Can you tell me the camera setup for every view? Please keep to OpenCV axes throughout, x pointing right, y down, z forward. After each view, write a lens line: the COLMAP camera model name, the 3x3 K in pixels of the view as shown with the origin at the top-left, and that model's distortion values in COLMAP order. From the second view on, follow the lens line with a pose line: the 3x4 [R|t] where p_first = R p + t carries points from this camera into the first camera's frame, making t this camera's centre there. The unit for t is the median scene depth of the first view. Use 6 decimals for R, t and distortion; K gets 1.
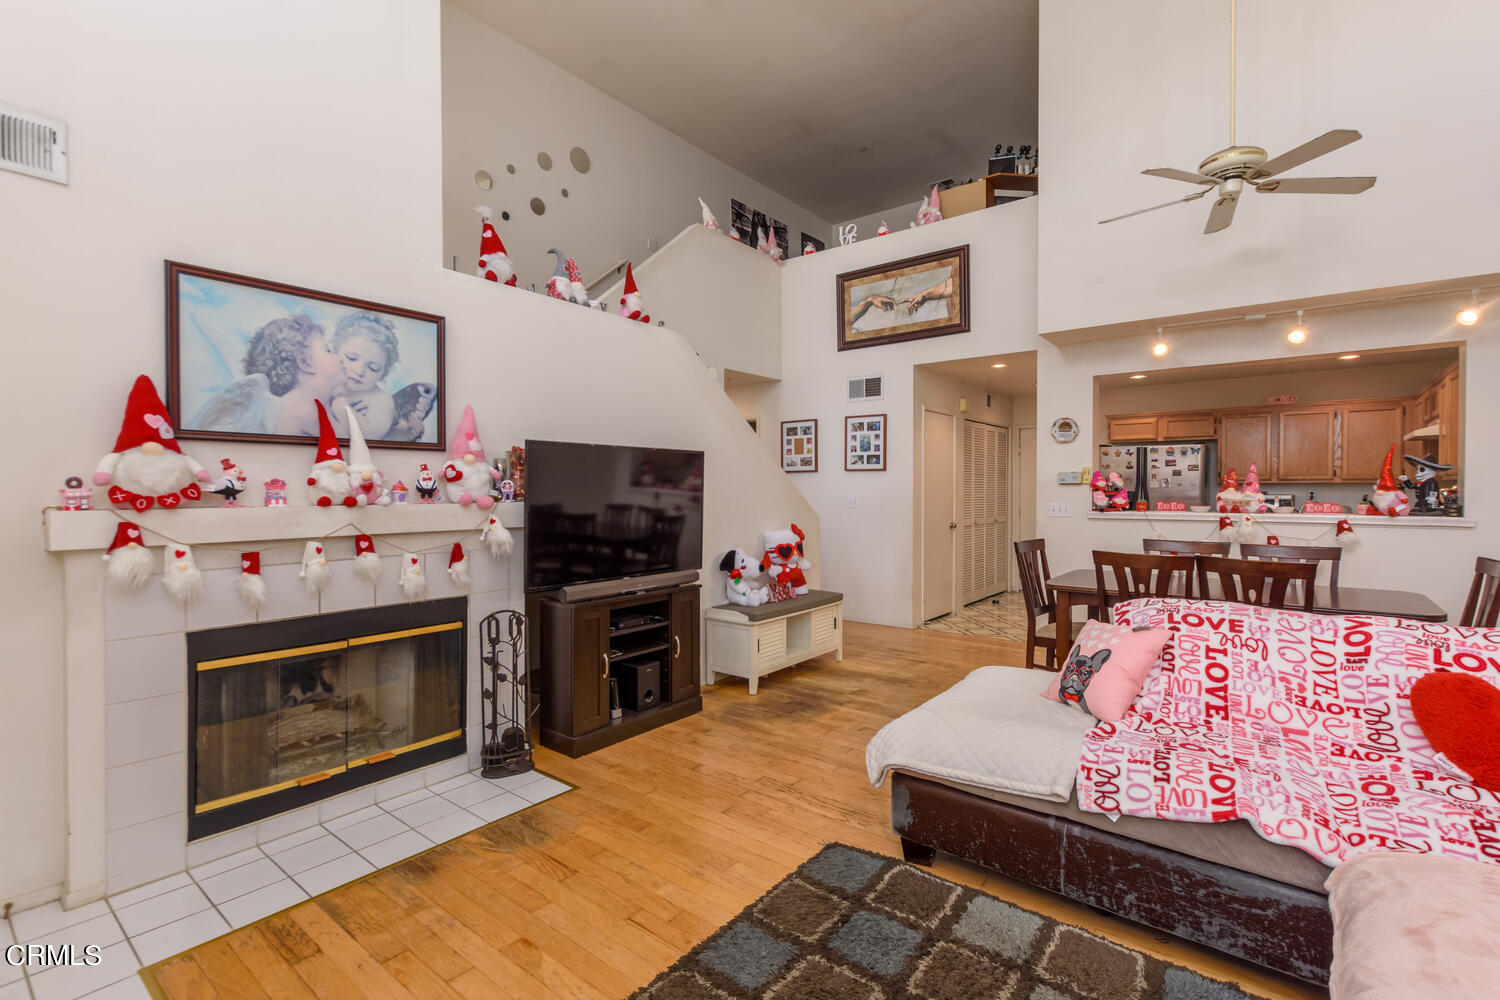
lens RADIAL K [[687.4, 0, 712.8], [0, 687.4, 497.1], [0, 0, 1]] dist [0.001445, 0.000128]
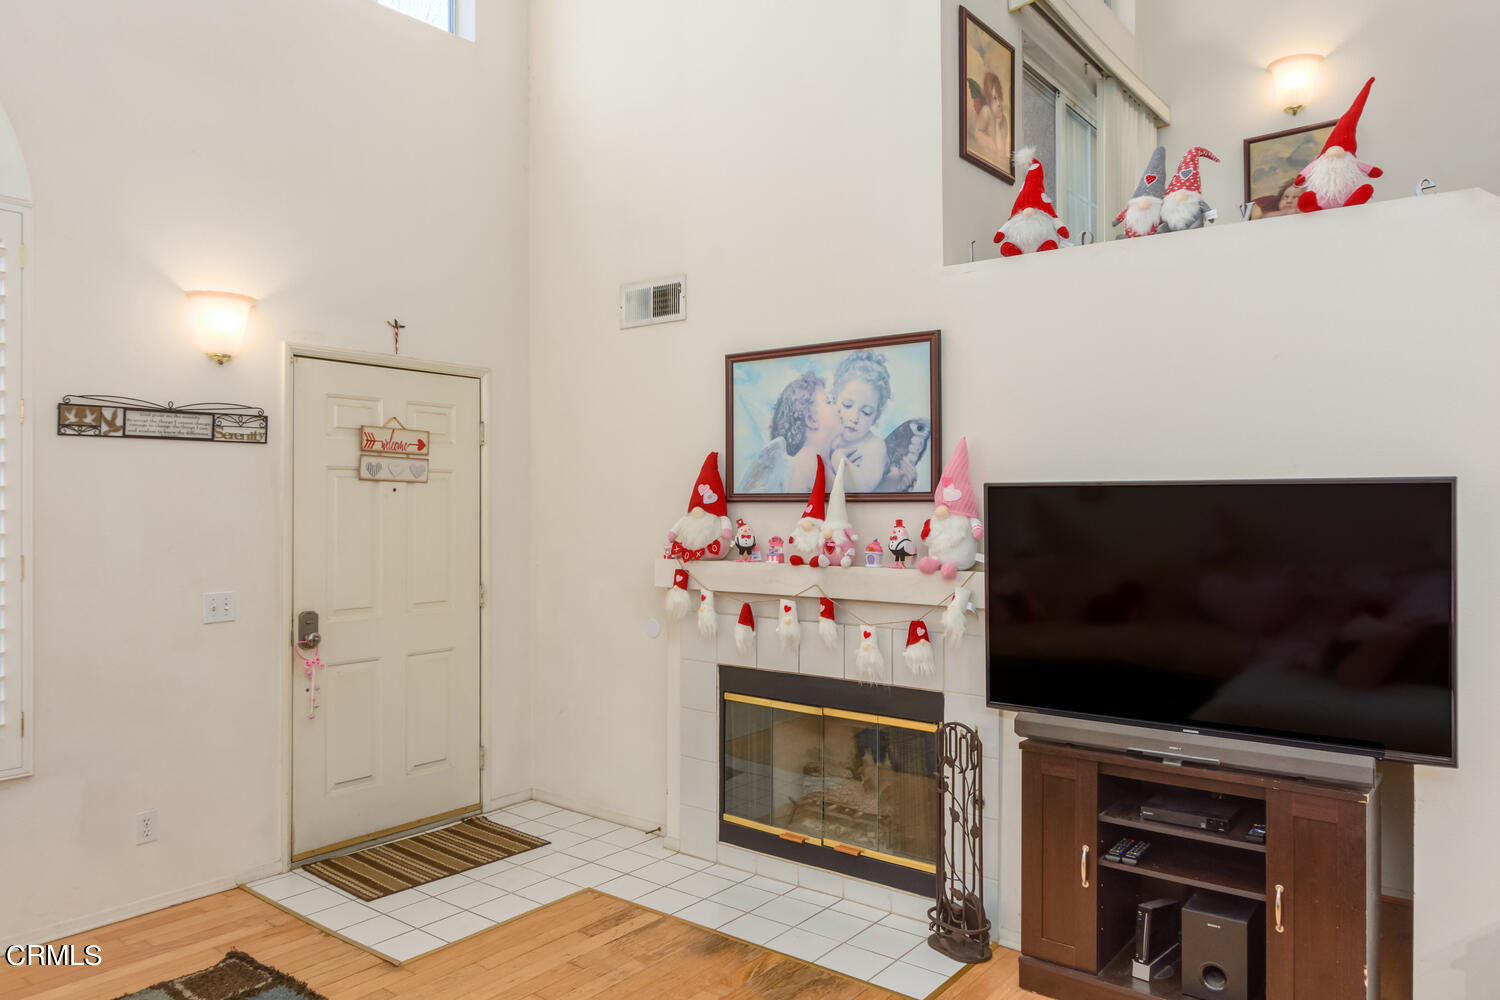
lens RADIAL K [[1010.5, 0, 750.0], [0, 1010.5, 500.0], [0, 0, 1]] dist [-0.006988, -0.001403]
pose [[0.027306, -0.004548, -0.999617, 0.851937], [-0.010079, 0.999938, -0.004825, -0.069425], [0.999576, 0.010207, 0.027258, 0.859457]]
